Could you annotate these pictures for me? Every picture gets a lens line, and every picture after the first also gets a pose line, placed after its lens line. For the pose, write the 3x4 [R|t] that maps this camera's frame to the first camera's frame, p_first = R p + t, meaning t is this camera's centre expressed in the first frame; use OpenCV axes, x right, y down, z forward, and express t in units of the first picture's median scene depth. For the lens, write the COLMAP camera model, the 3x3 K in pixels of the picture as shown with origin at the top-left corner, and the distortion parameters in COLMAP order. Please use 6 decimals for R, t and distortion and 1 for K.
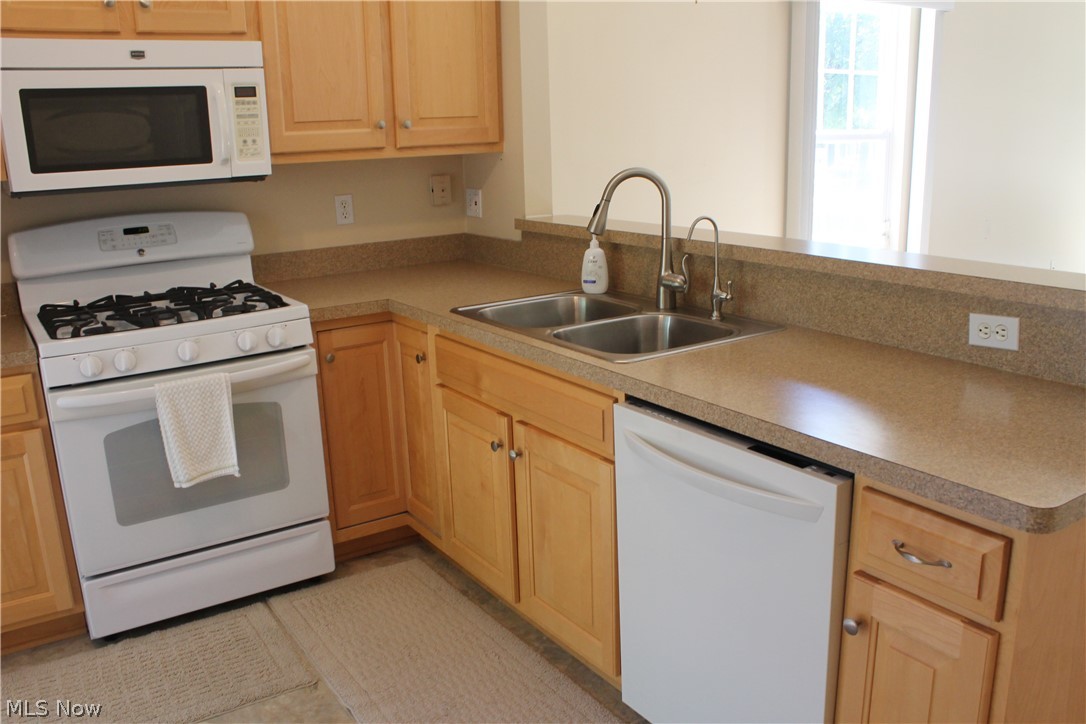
lens RADIAL K [[931.3, 0, 538.1], [0, 931.3, 360.3], [0, 0, 1]] dist [-0.080681, 0.033841]
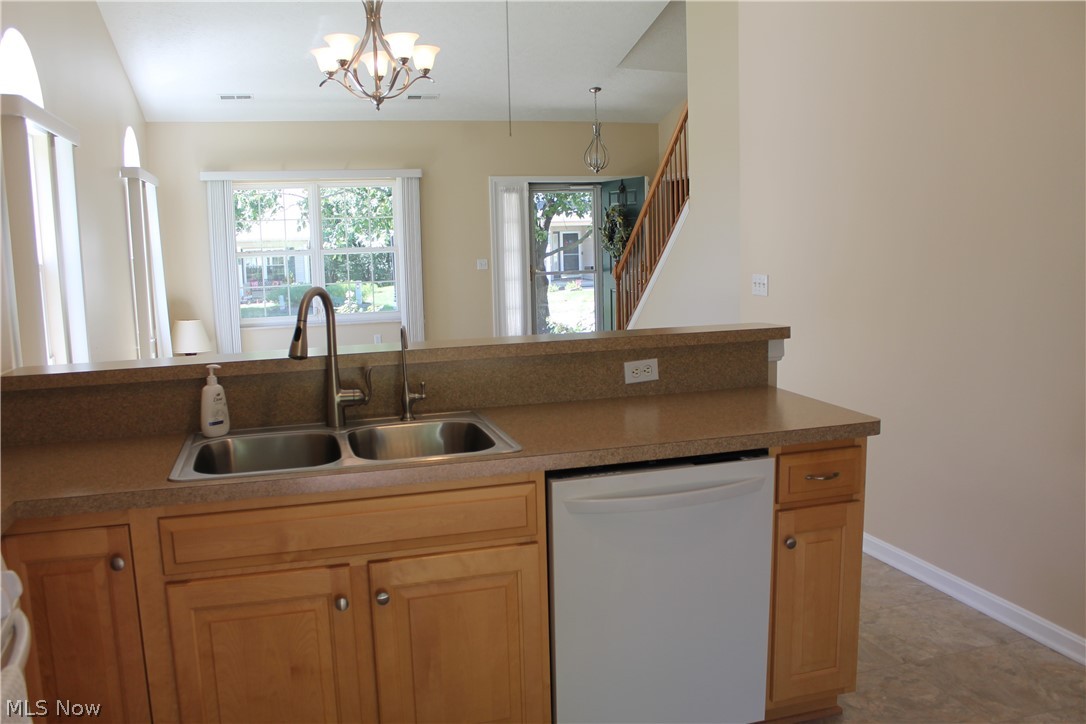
lens RADIAL K [[931.3, 0, 541.5], [0, 931.3, 357.3], [0, 0, 1]] dist [-0.080681, 0.033841]
pose [[0.315068, -0.109855, 0.942690, -0.752601], [0.254562, 0.966663, 0.027568, -0.103789], [-0.914292, 0.231287, 0.332530, 0.478554]]
